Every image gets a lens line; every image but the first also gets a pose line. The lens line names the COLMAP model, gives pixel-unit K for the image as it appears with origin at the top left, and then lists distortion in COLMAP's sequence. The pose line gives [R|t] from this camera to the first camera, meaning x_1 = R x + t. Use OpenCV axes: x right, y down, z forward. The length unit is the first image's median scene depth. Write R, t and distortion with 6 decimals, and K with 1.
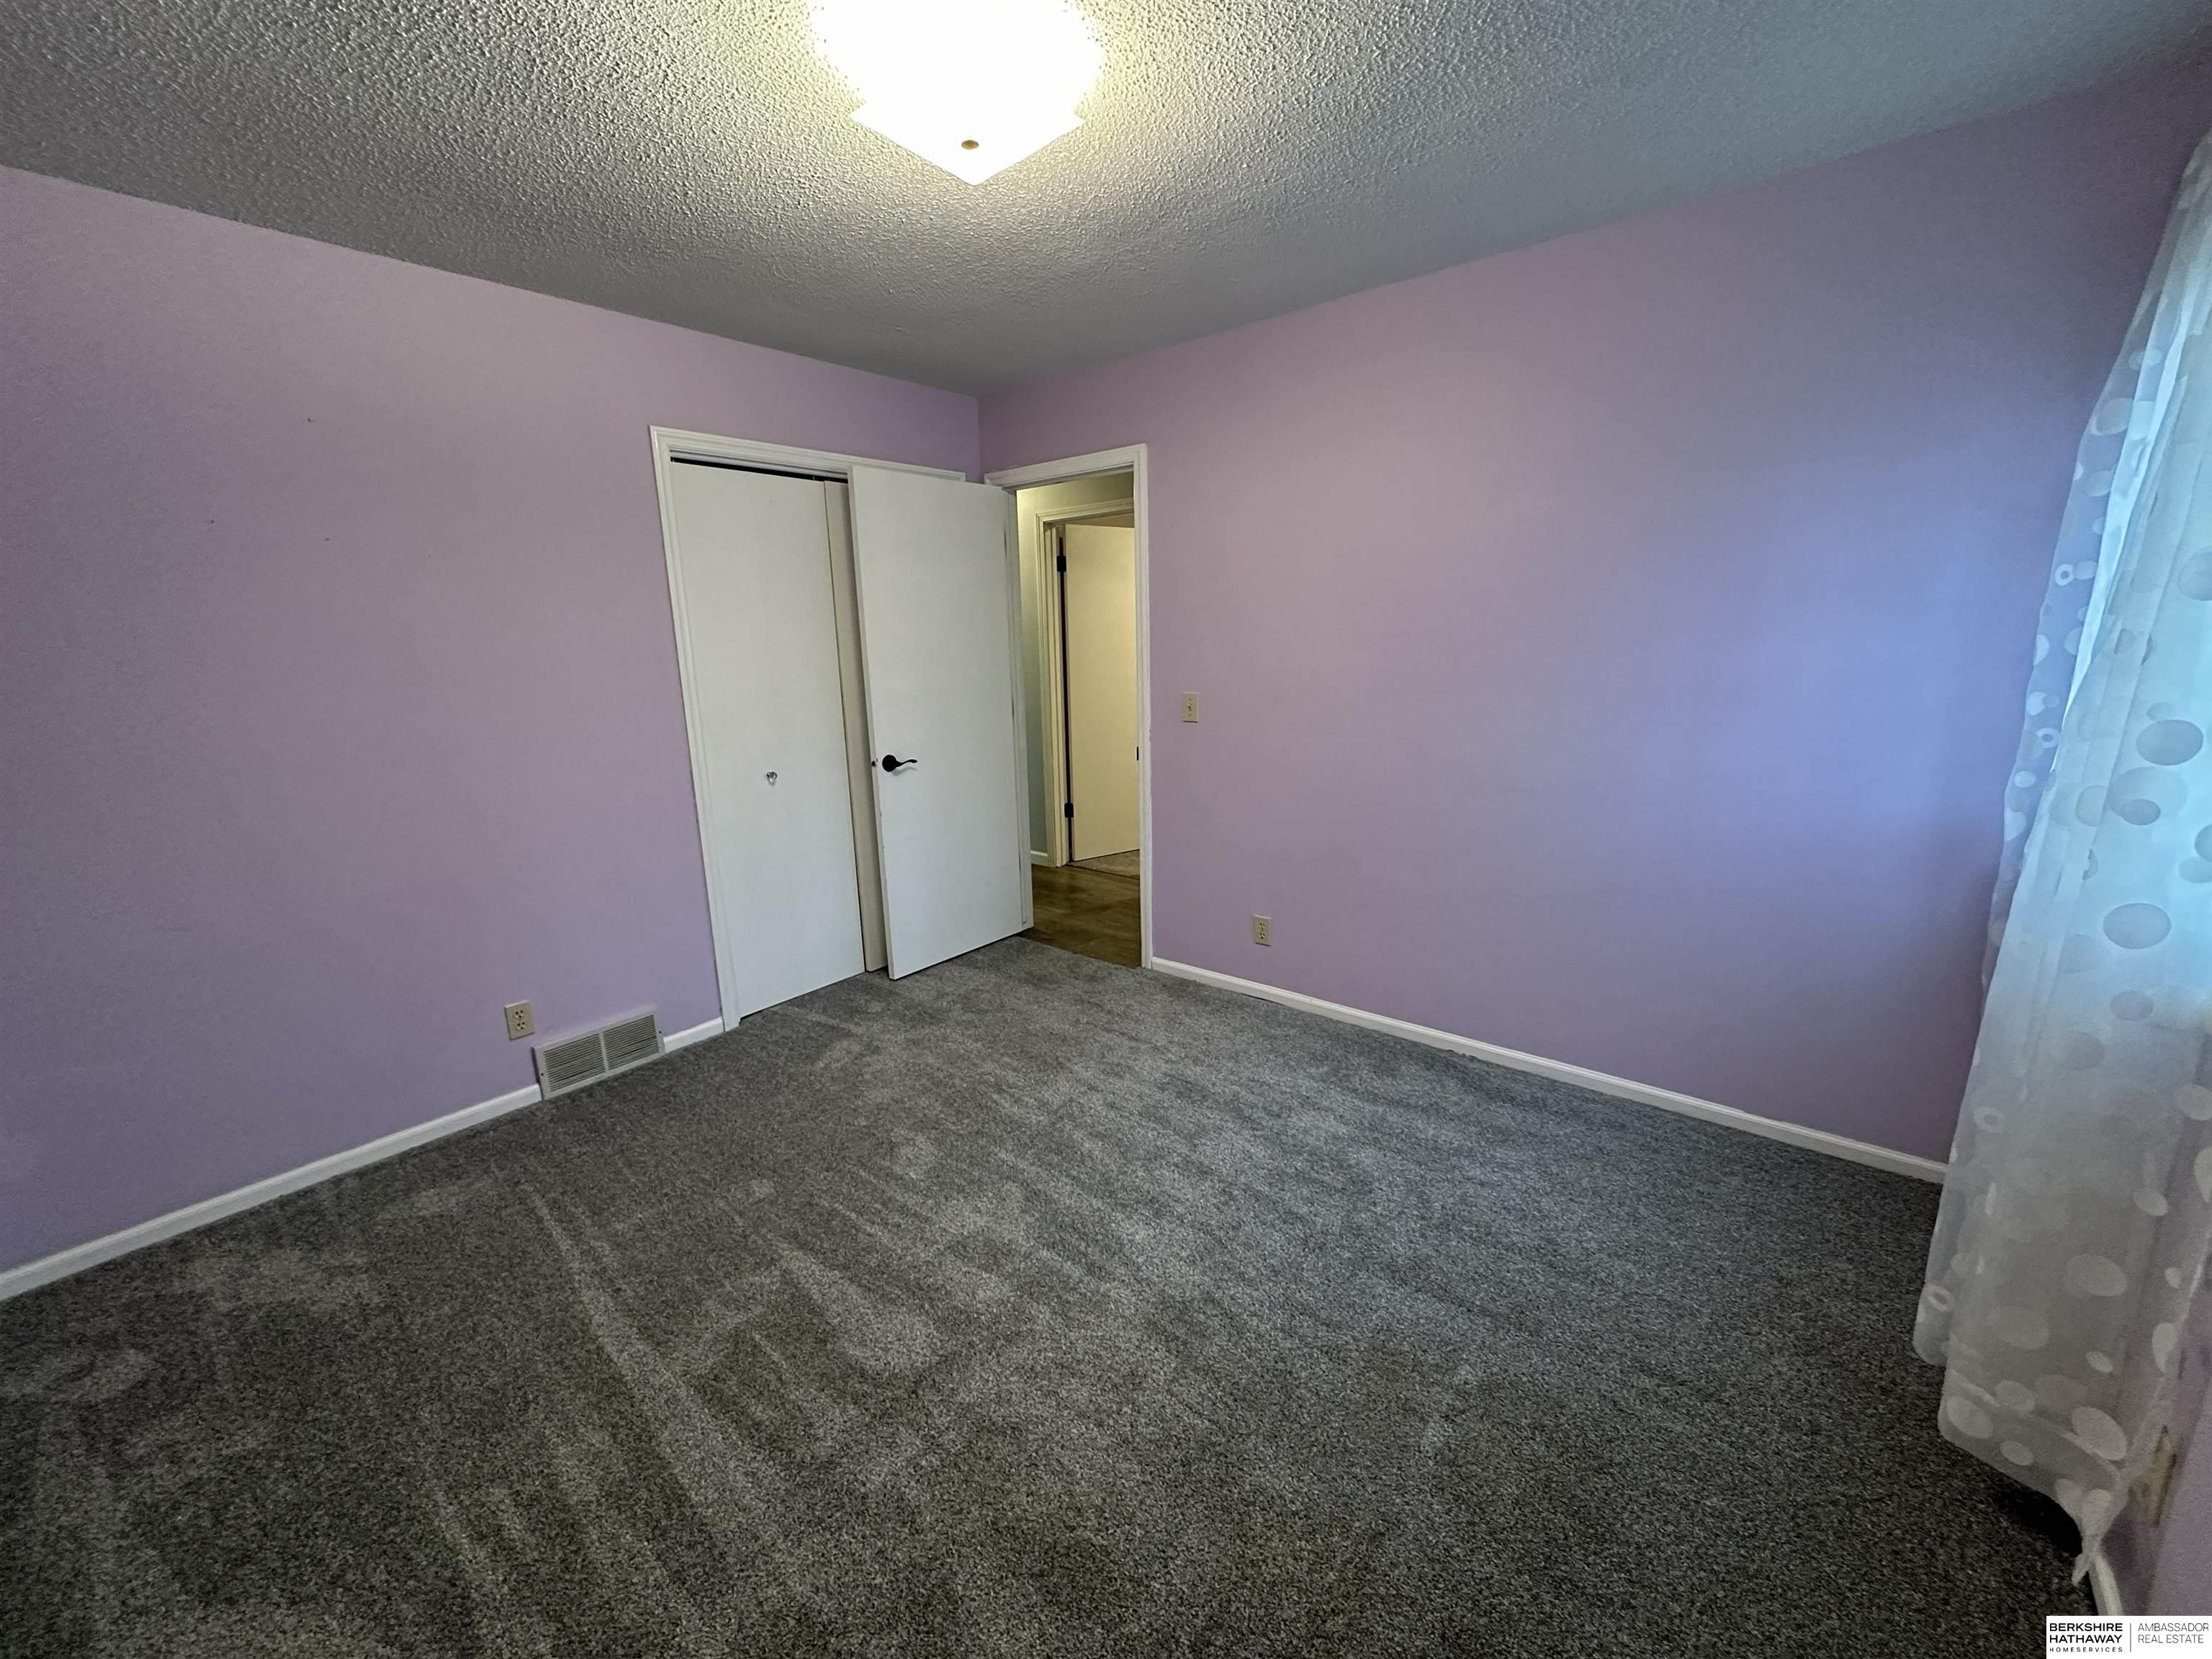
lens RADIAL K [[883.0, 0, 1102.5], [0, 883.0, 825.4], [0, 0, 1]] dist [-0.001902, -0.000020]
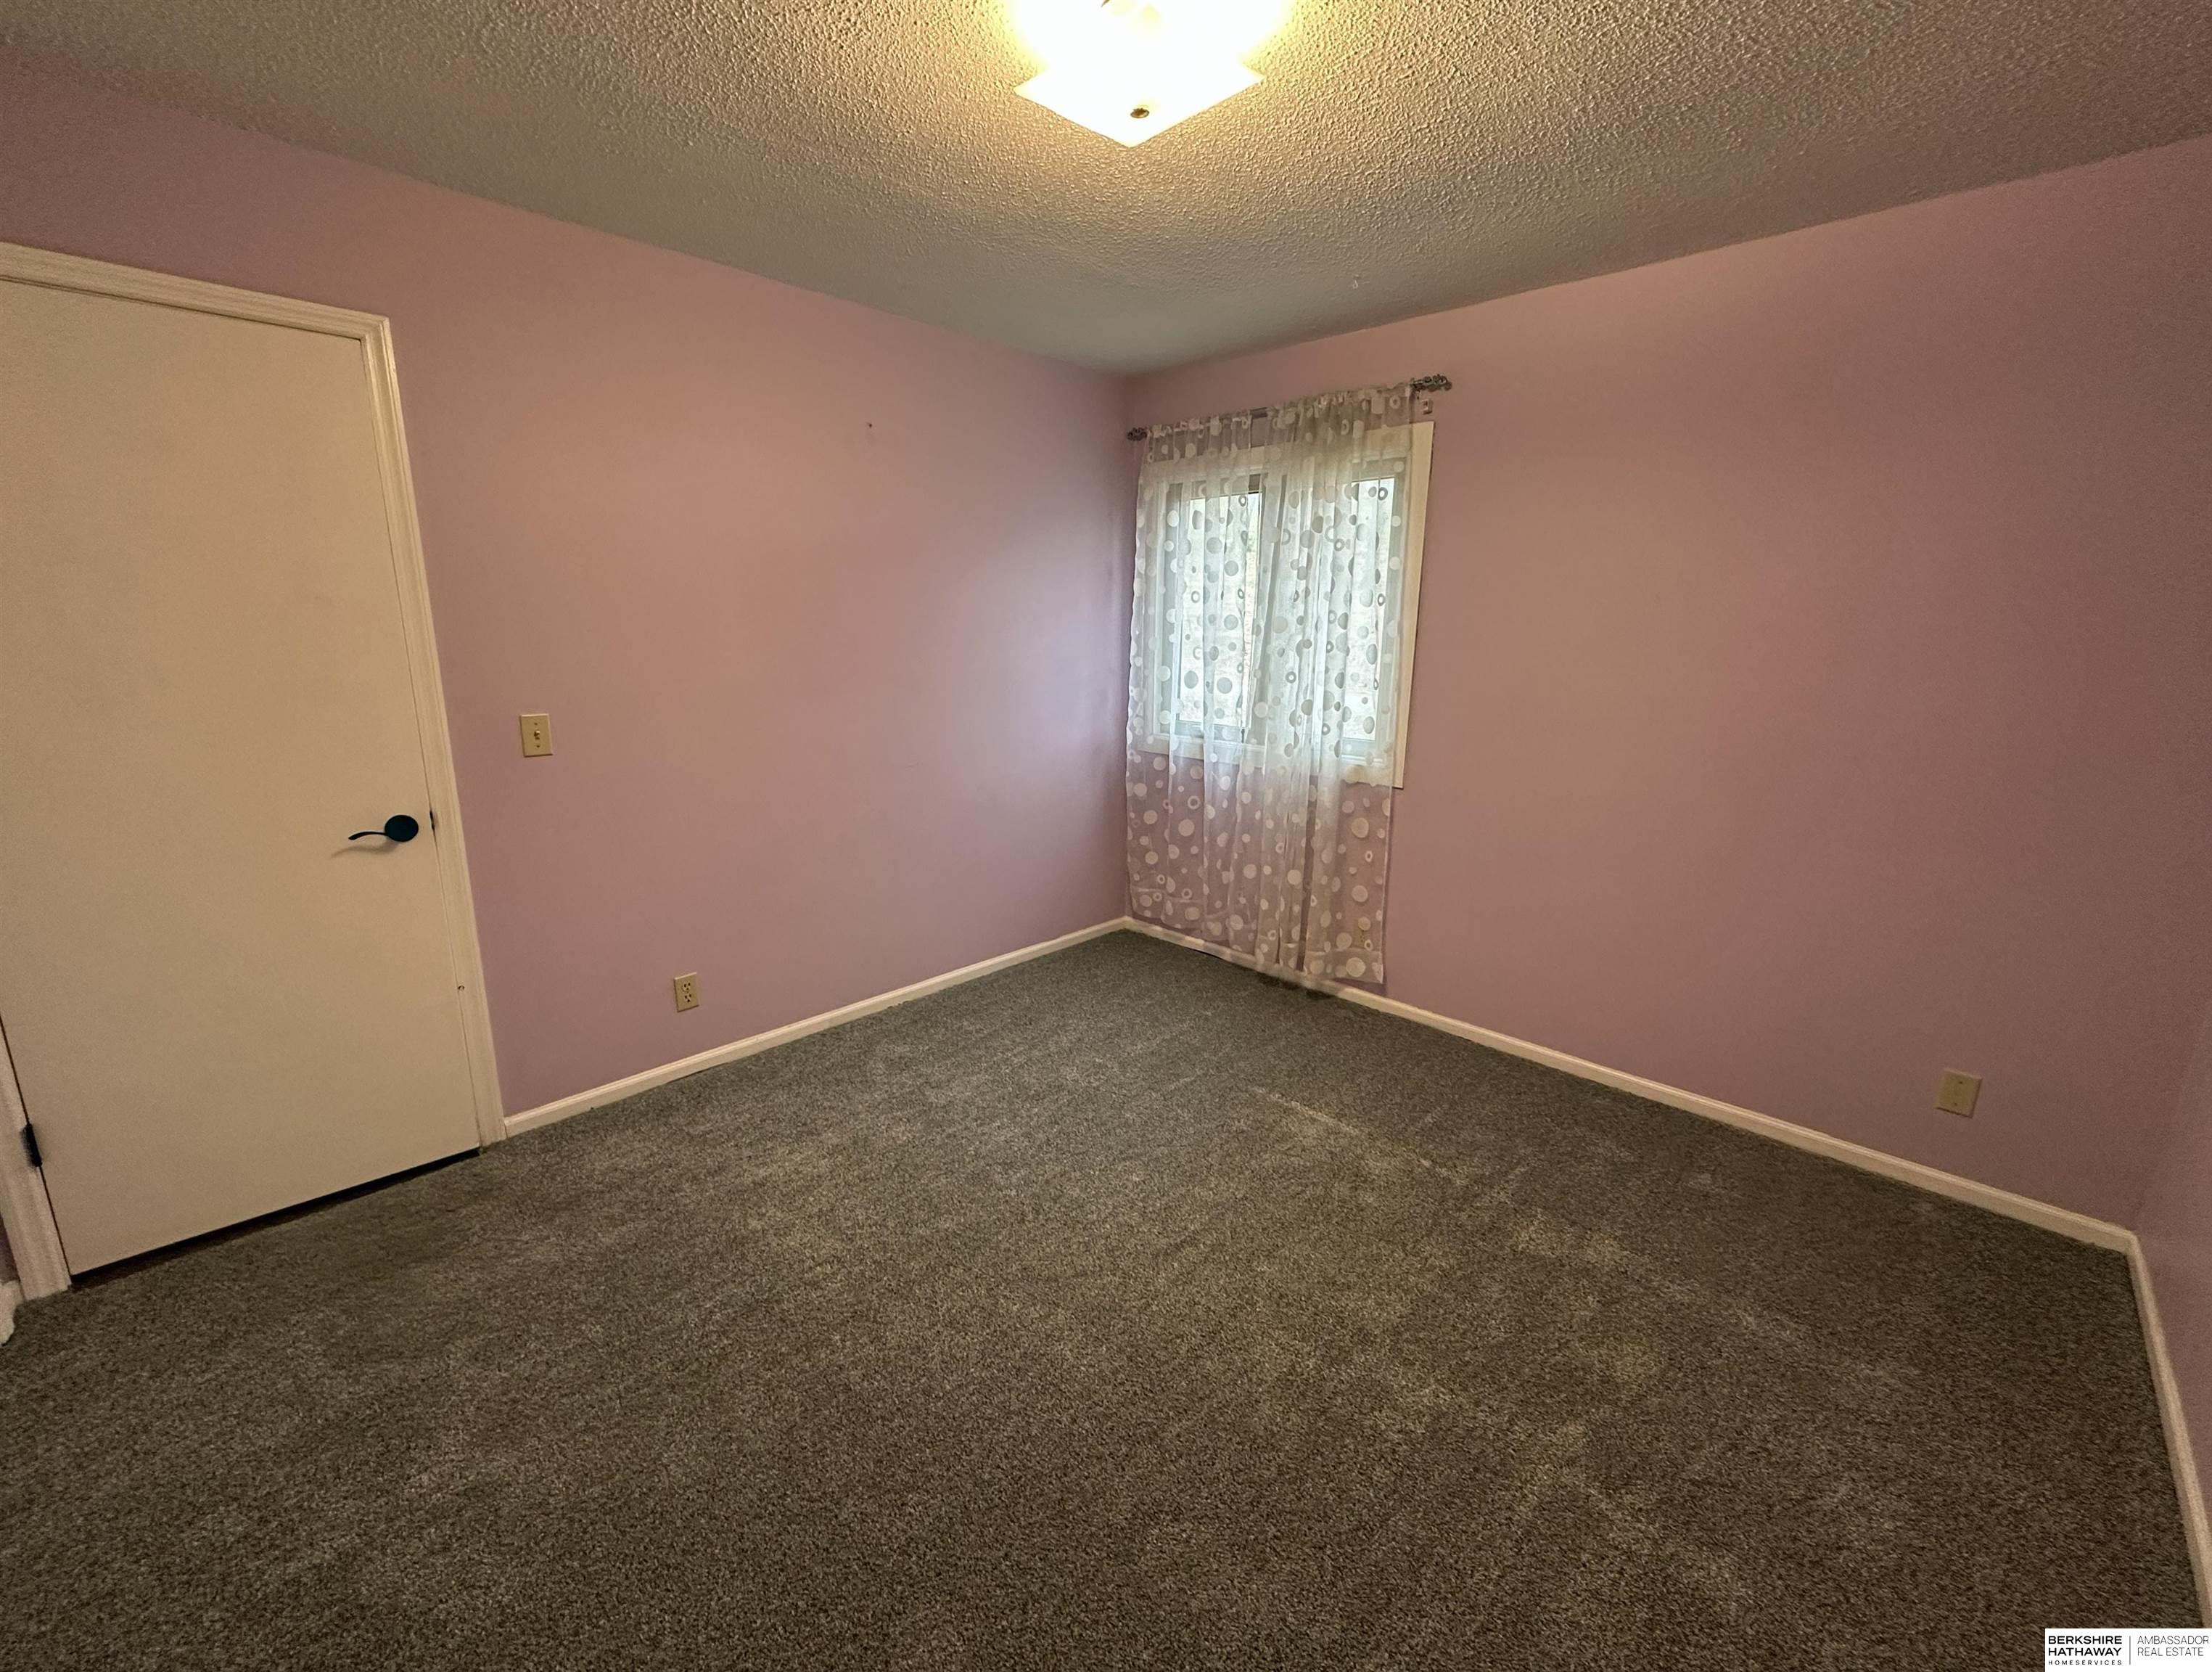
lens RADIAL K [[883.1, 0, 1102.5], [0, 883.1, 831.9], [0, 0, 1]] dist [-0.001902, -0.000020]
pose [[0.074441, -0.196949, 0.977584, -0.615634], [0.195650, 0.964136, 0.179341, -0.107404], [-0.977844, 0.177914, 0.110305, 0.545392]]
